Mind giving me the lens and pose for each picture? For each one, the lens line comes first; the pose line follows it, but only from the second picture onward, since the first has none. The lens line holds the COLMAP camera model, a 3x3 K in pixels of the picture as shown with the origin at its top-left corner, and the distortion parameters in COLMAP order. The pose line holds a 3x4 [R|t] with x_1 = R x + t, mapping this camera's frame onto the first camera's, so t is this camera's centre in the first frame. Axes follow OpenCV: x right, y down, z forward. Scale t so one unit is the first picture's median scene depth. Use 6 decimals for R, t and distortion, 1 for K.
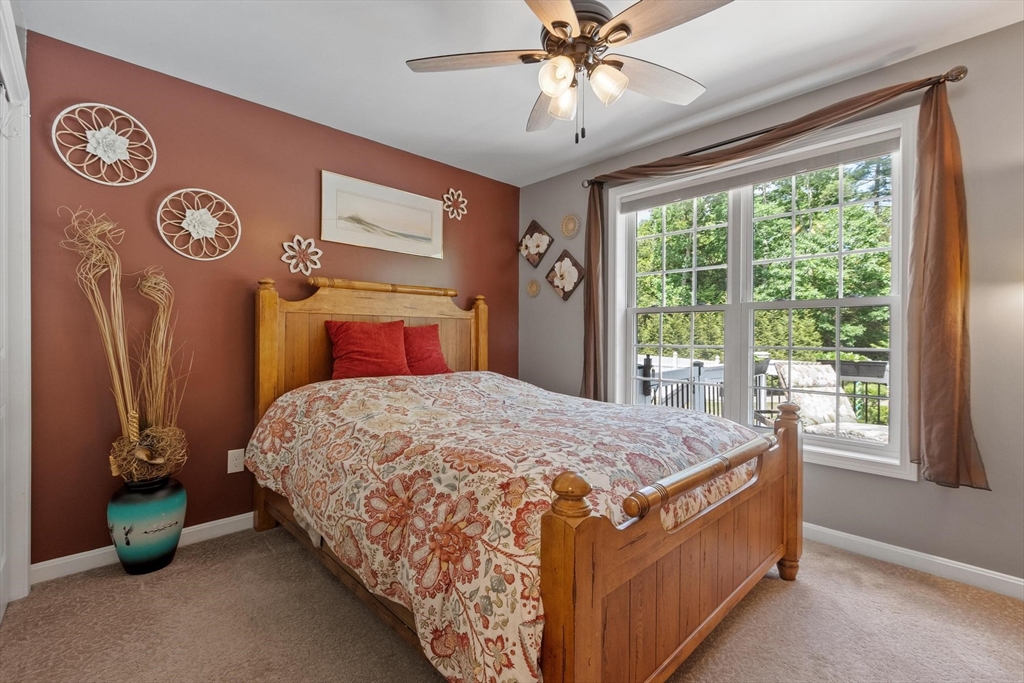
lens RADIAL K [[446.8, 0, 509.6], [0, 446.8, 337.7], [0, 0, 1]] dist [-0.001703, -0.000251]
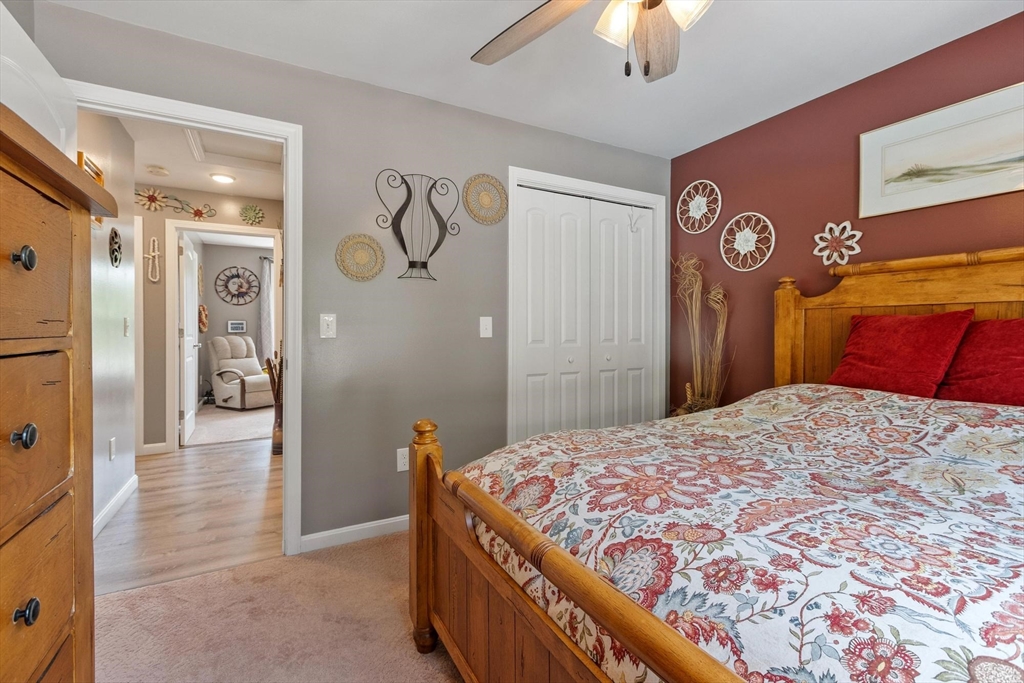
lens RADIAL K [[446.8, 0, 510.1], [0, 446.8, 336.3], [0, 0, 1]] dist [-0.001703, -0.000251]
pose [[-0.254295, 0.010899, -0.967065, 0.578035], [-0.005658, 0.999903, 0.012757, -0.006557], [0.967110, 0.008716, -0.254208, 0.608262]]
